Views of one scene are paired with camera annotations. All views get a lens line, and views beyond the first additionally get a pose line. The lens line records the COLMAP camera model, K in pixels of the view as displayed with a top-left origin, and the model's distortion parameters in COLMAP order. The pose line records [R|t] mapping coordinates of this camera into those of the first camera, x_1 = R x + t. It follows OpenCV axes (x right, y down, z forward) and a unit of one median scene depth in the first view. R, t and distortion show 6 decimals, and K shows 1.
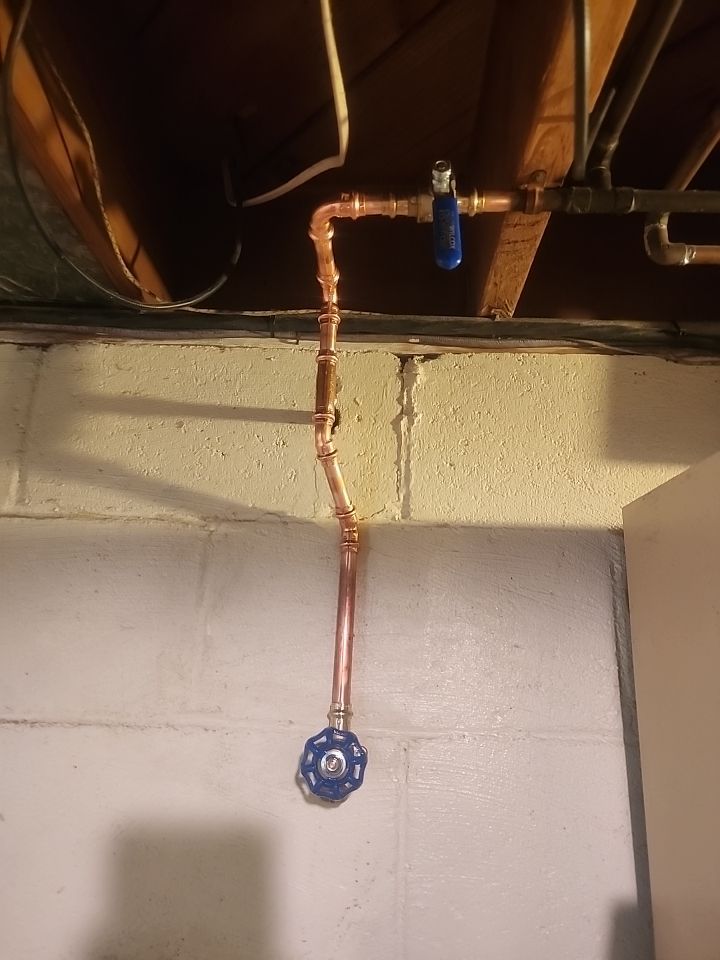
lens RADIAL K [[693.6, 0, 336.2], [0, 693.6, 479.7], [0, 0, 1]] dist [0.096915, -0.078704]
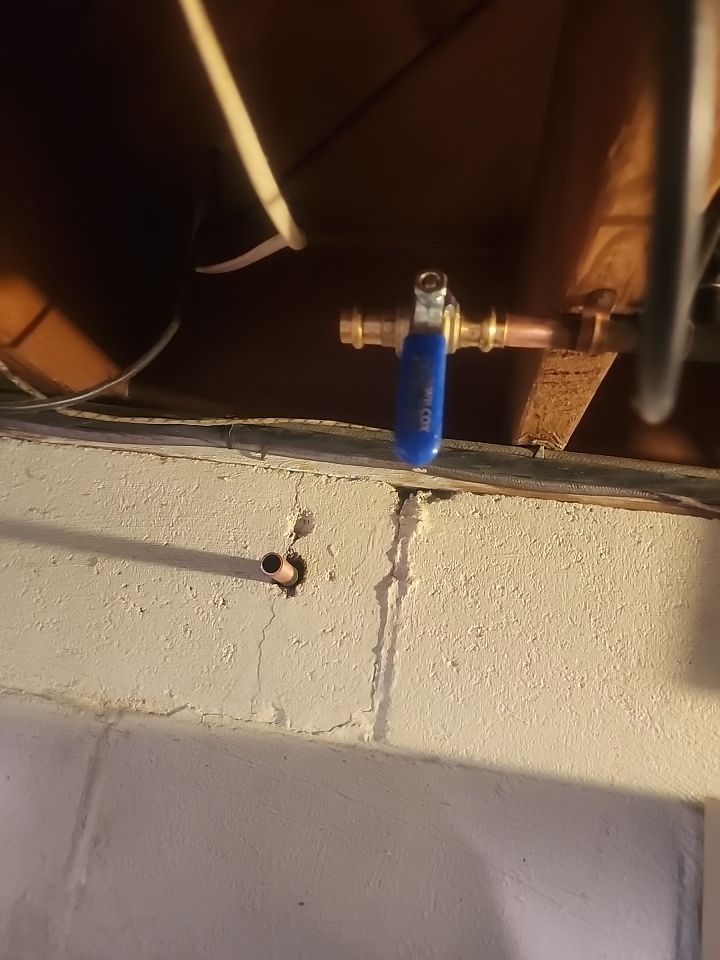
lens RADIAL K [[695.7, 0, 326.5], [0, 695.7, 481.0], [0, 0, 1]] dist [0.088258, -0.112152]
pose [[0.990195, 0.081344, -0.113566, 0.101849], [-0.079796, 0.996647, 0.018114, -0.199705], [0.114658, -0.008874, 0.993365, 0.285409]]
